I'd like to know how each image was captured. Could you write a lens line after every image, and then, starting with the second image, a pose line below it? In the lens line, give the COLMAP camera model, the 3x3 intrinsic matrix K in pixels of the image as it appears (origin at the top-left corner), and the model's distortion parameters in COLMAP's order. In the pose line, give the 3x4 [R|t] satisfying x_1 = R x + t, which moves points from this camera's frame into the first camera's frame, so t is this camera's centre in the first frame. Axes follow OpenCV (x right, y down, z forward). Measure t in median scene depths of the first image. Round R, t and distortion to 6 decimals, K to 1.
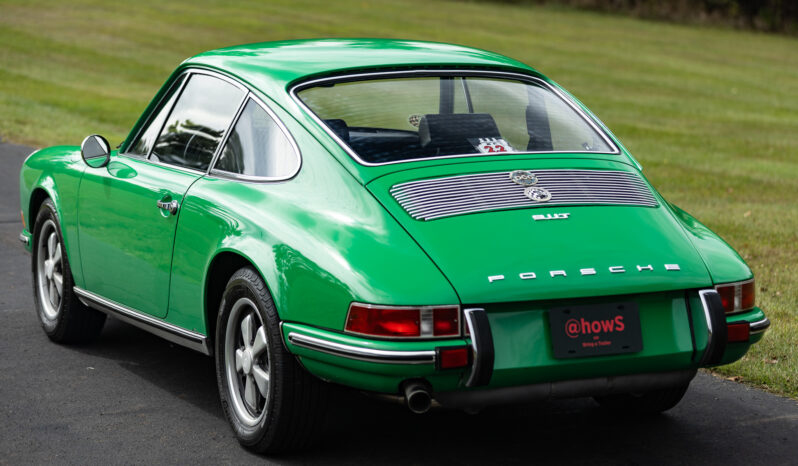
lens RADIAL K [[2370.1, 0, 399.0], [0, 2370.1, 233.2], [0, 0, 1]] dist [0.115156, 0.000000]
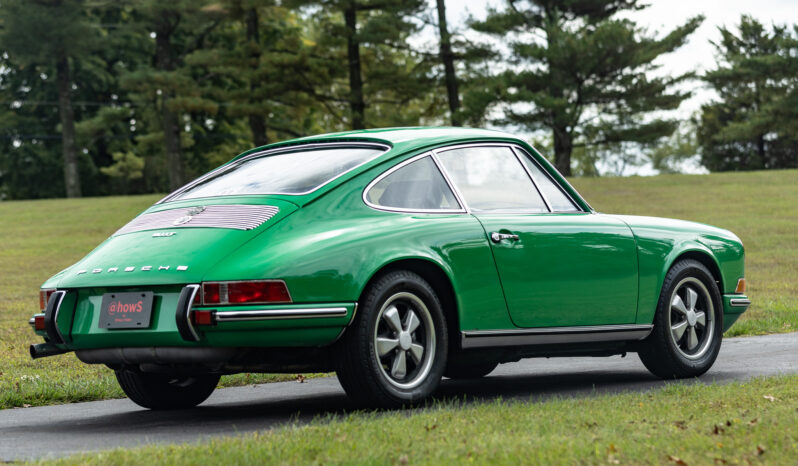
lens RADIAL K [[2370.1, 0, 399.0], [0, 2370.1, 234.4], [0, 0, 1]] dist [0.115156, 0.000000]
pose [[0.427000, -0.025784, -0.903884, 1.419255], [-0.069077, 0.995742, -0.061037, 0.070604], [0.901609, 0.088500, 0.423401, 0.550259]]
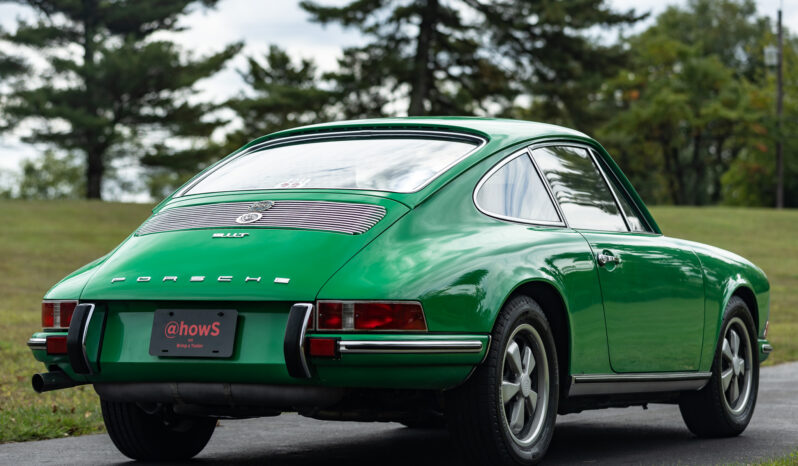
lens RADIAL K [[2370.1, 0, 397.4], [0, 2370.1, 230.9], [0, 0, 1]] dist [0.115156, 0.000000]
pose [[0.627561, -0.012977, -0.778459, 0.965530], [-0.097610, 0.990661, -0.095204, 0.087551], [0.772424, 0.135732, 0.620434, 0.409091]]
